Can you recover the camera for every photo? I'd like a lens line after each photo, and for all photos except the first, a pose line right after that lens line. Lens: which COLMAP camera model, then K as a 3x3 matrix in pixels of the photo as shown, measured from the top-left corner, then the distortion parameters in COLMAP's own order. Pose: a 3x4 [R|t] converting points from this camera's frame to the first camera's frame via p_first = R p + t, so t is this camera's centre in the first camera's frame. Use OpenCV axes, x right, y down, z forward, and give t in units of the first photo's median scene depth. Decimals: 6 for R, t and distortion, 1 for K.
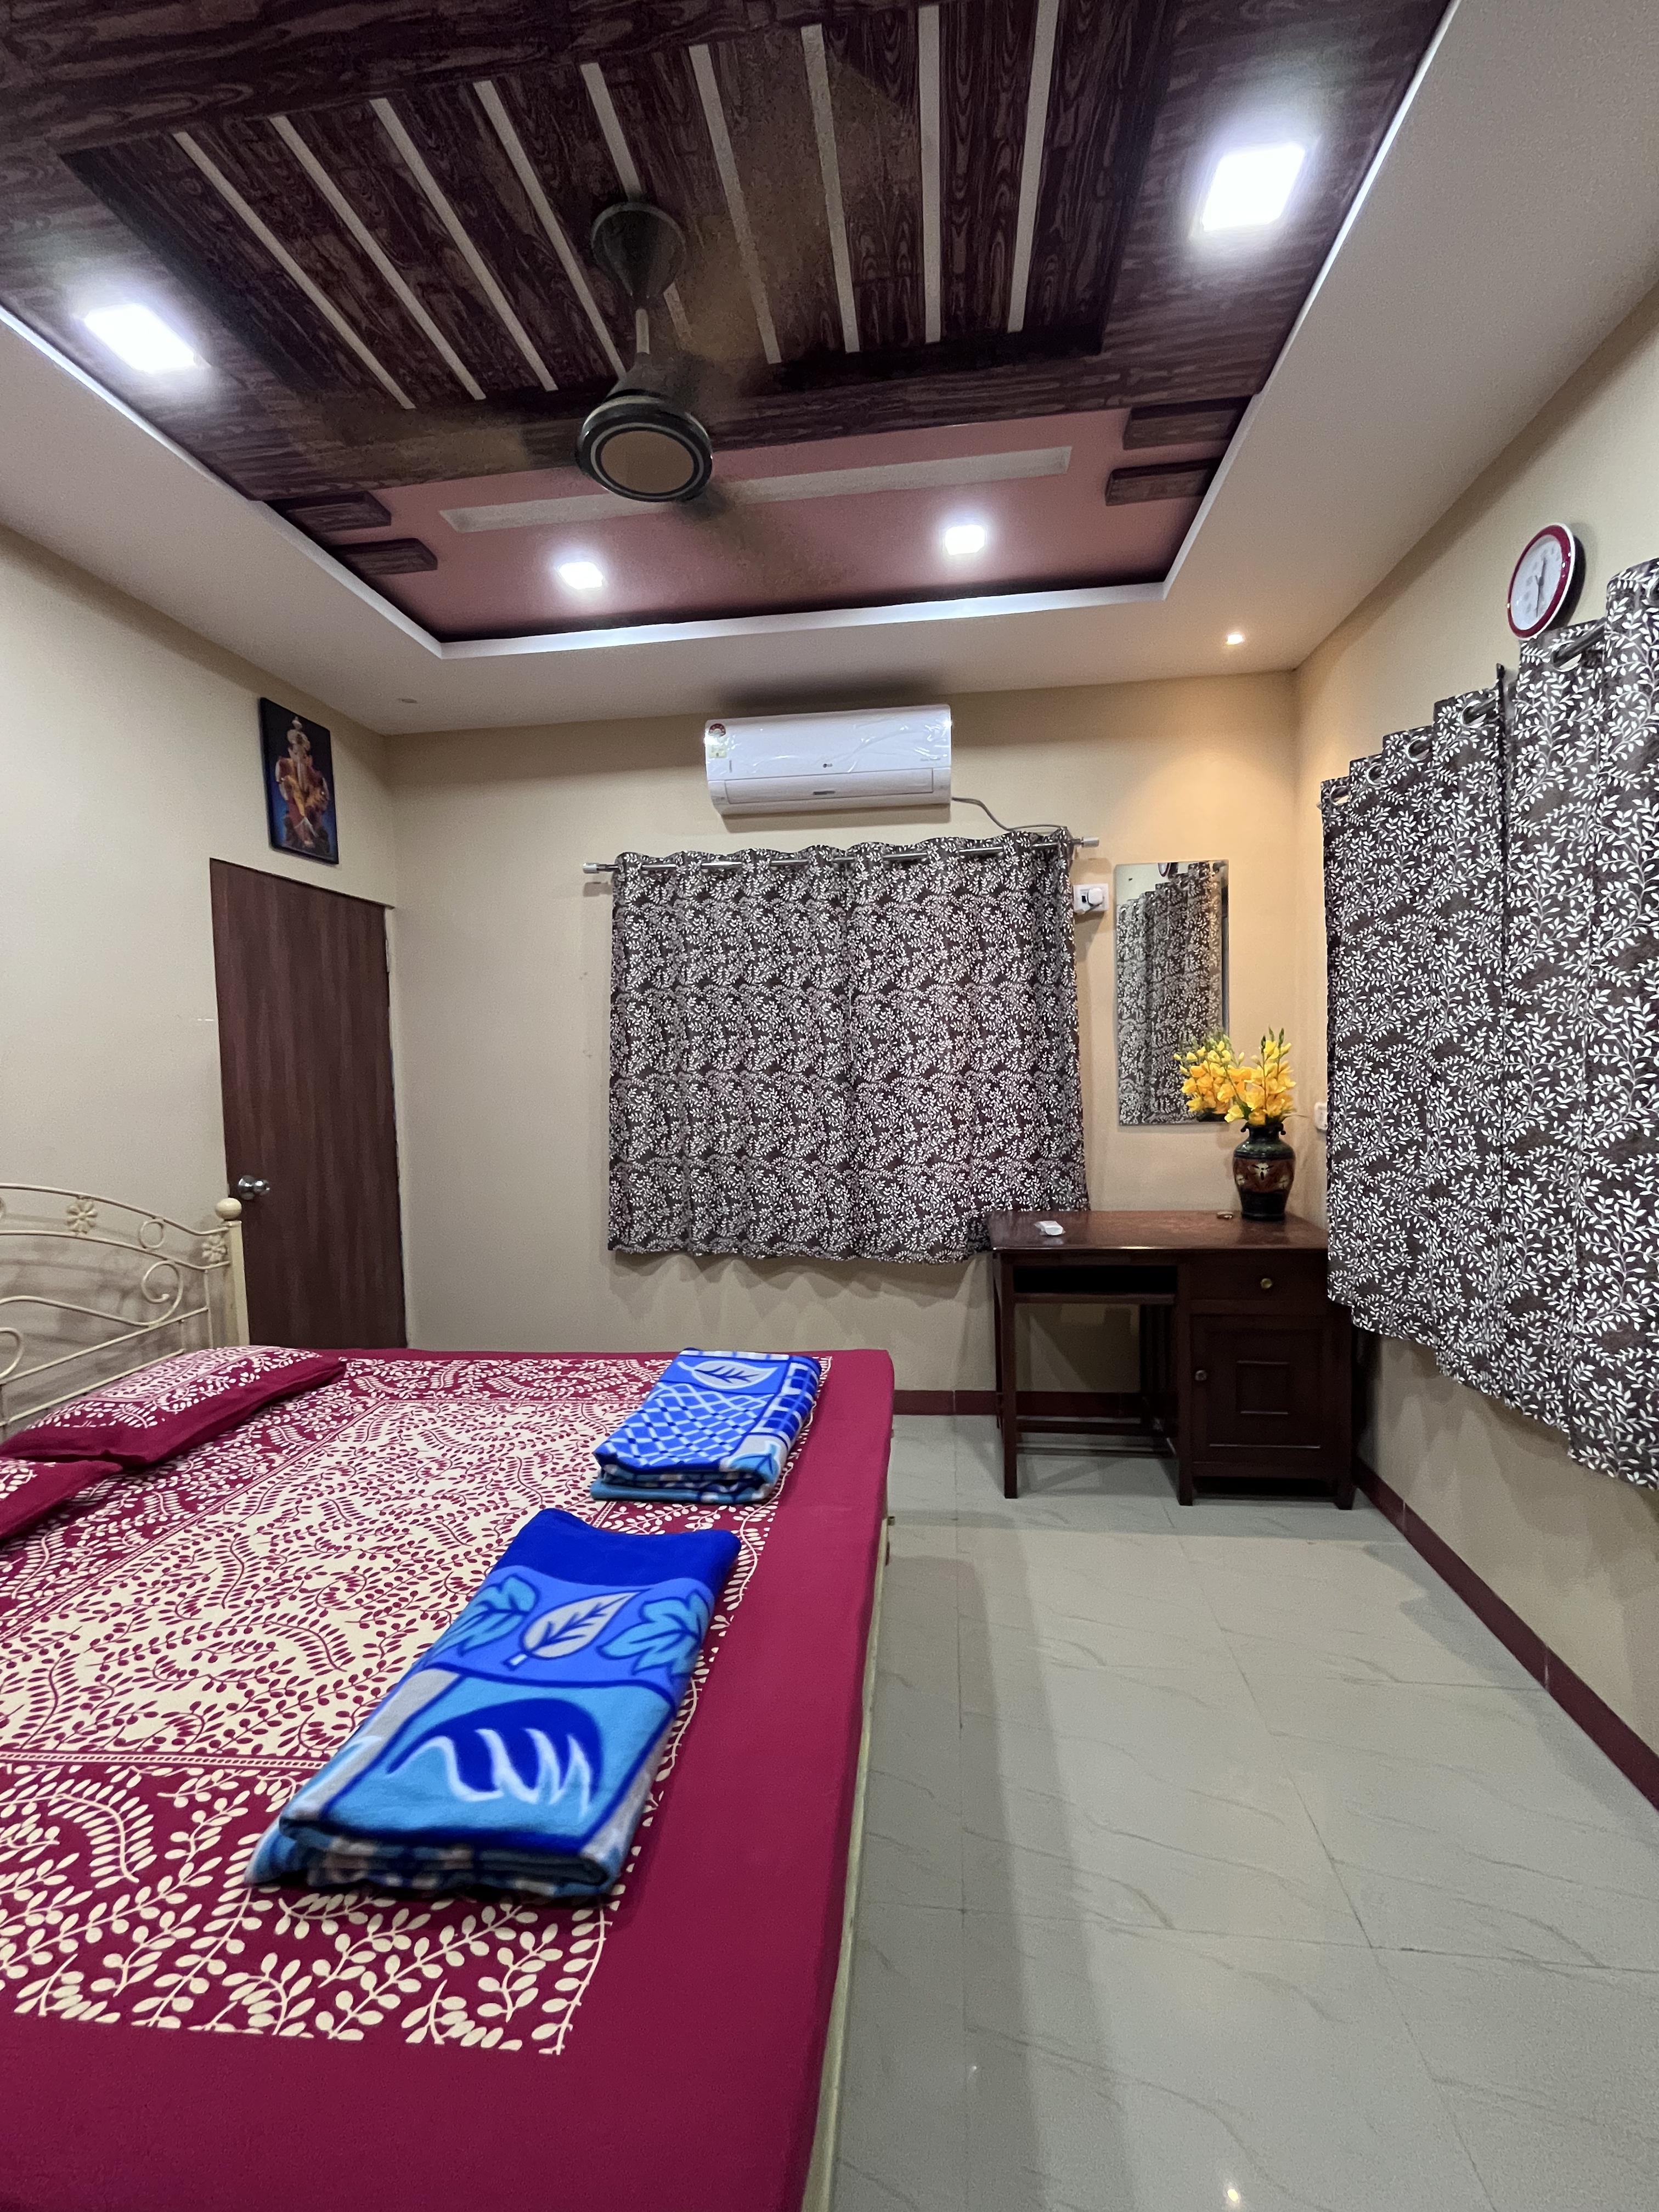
lens RADIAL K [[900.0, 0, 829.7], [0, 900.0, 1107.2], [0, 0, 1]] dist [-0.003857, 0.000422]
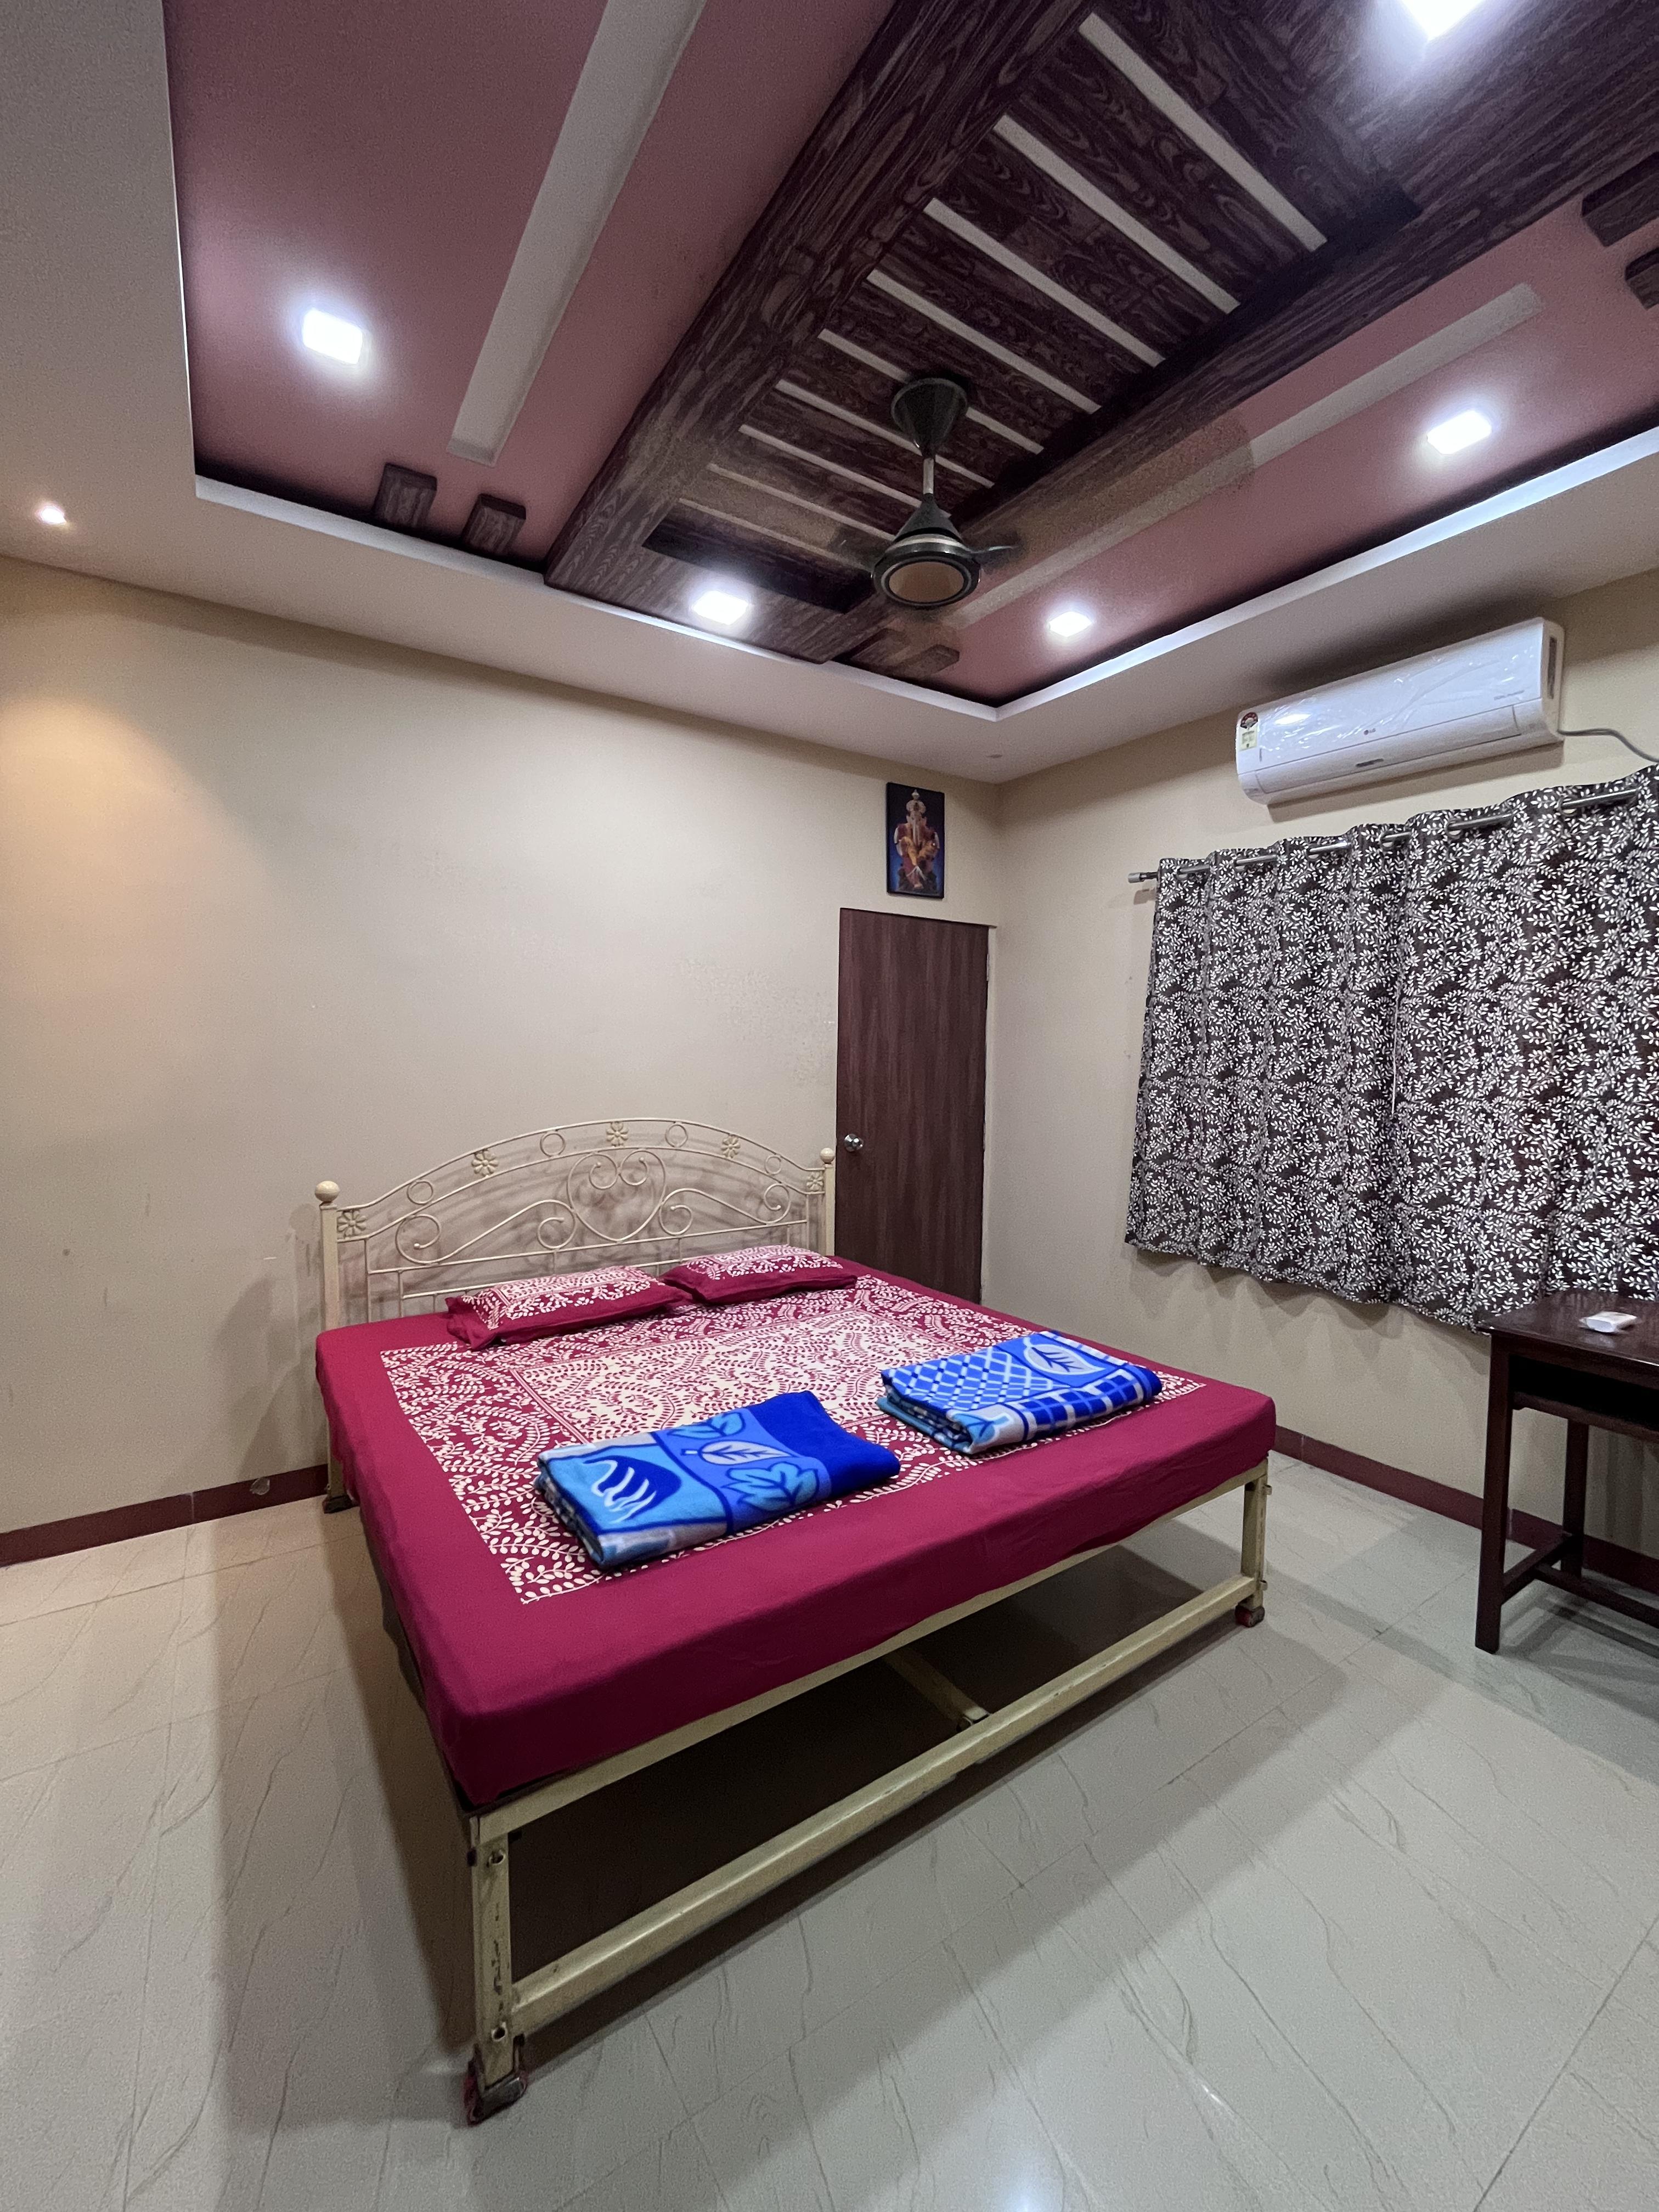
lens RADIAL K [[900.0, 0, 834.4], [0, 900.0, 1109.3], [0, 0, 1]] dist [-0.003857, 0.000422]
pose [[0.655871, 0.083083, -0.750287, 0.401954], [-0.070154, 0.996332, 0.049002, -0.030108], [0.751606, 0.020497, 0.659293, 0.064144]]
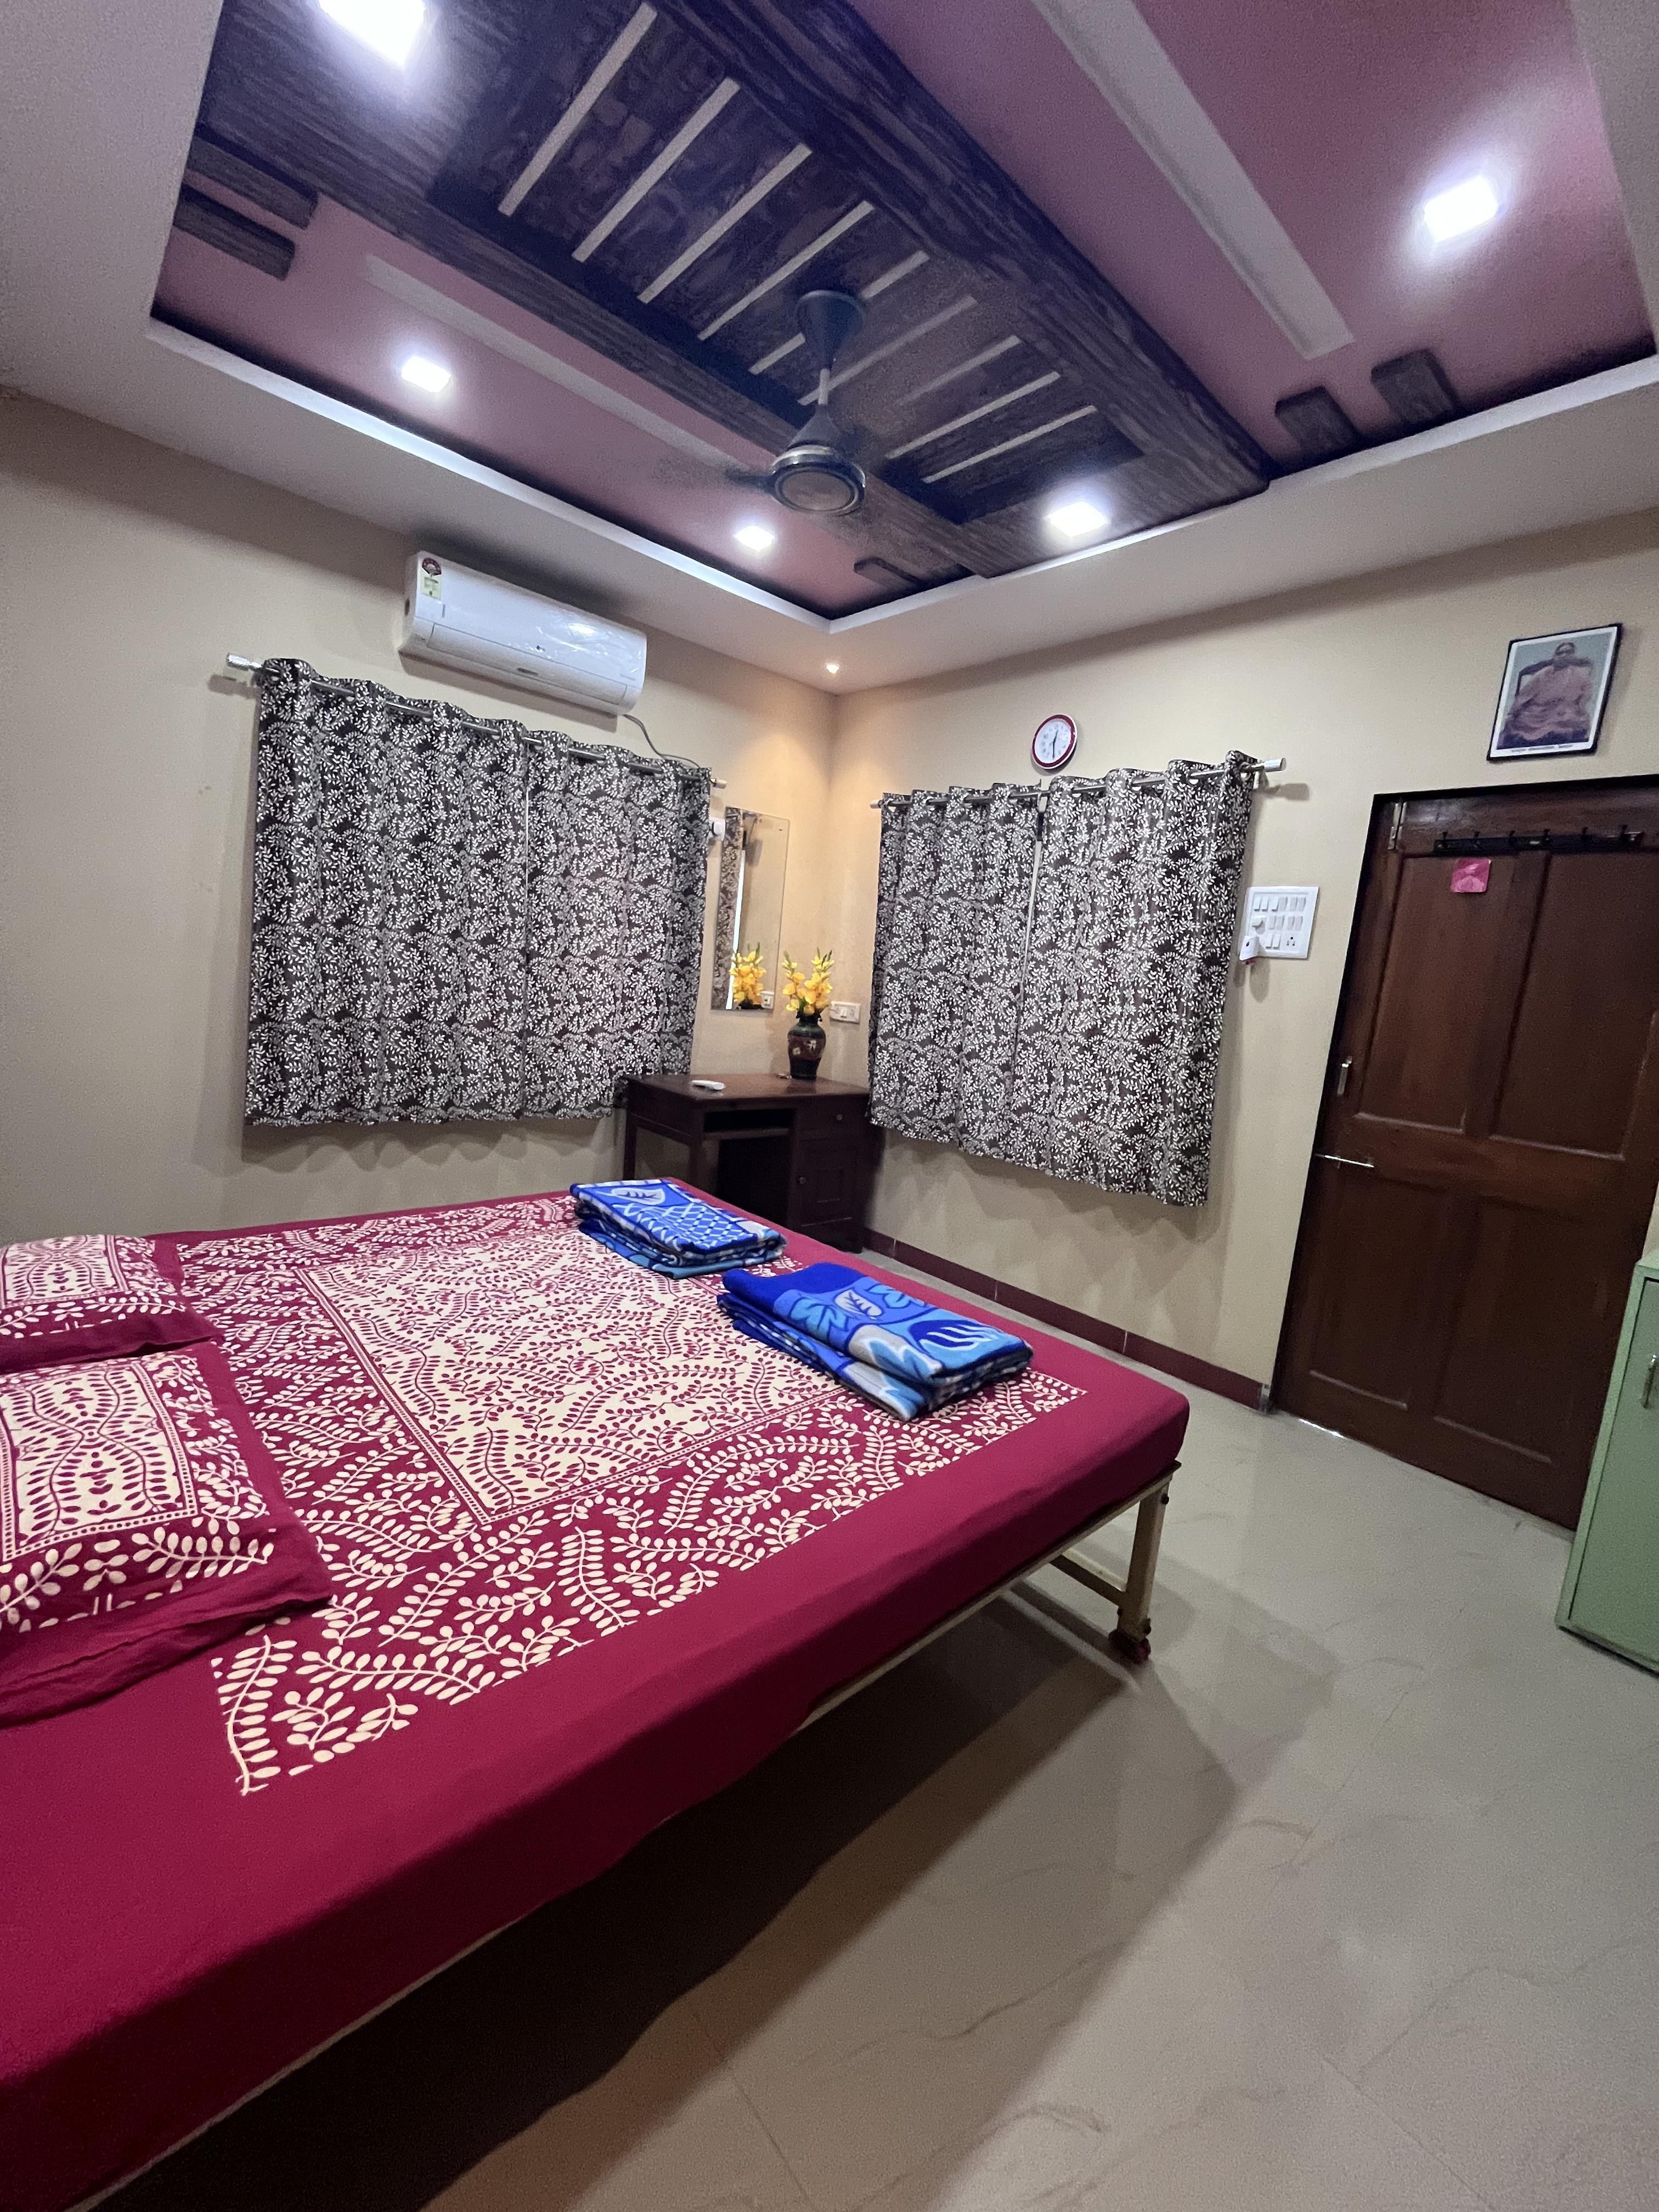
lens RADIAL K [[900.0, 0, 830.5], [0, 900.0, 1105.7], [0, 0, 1]] dist [-0.003857, 0.000422]
pose [[0.650471, -0.028041, 0.759013, -0.704800], [-0.064612, 0.993653, 0.092081, 0.035584], [-0.756778, -0.108937, 0.644531, 0.017186]]
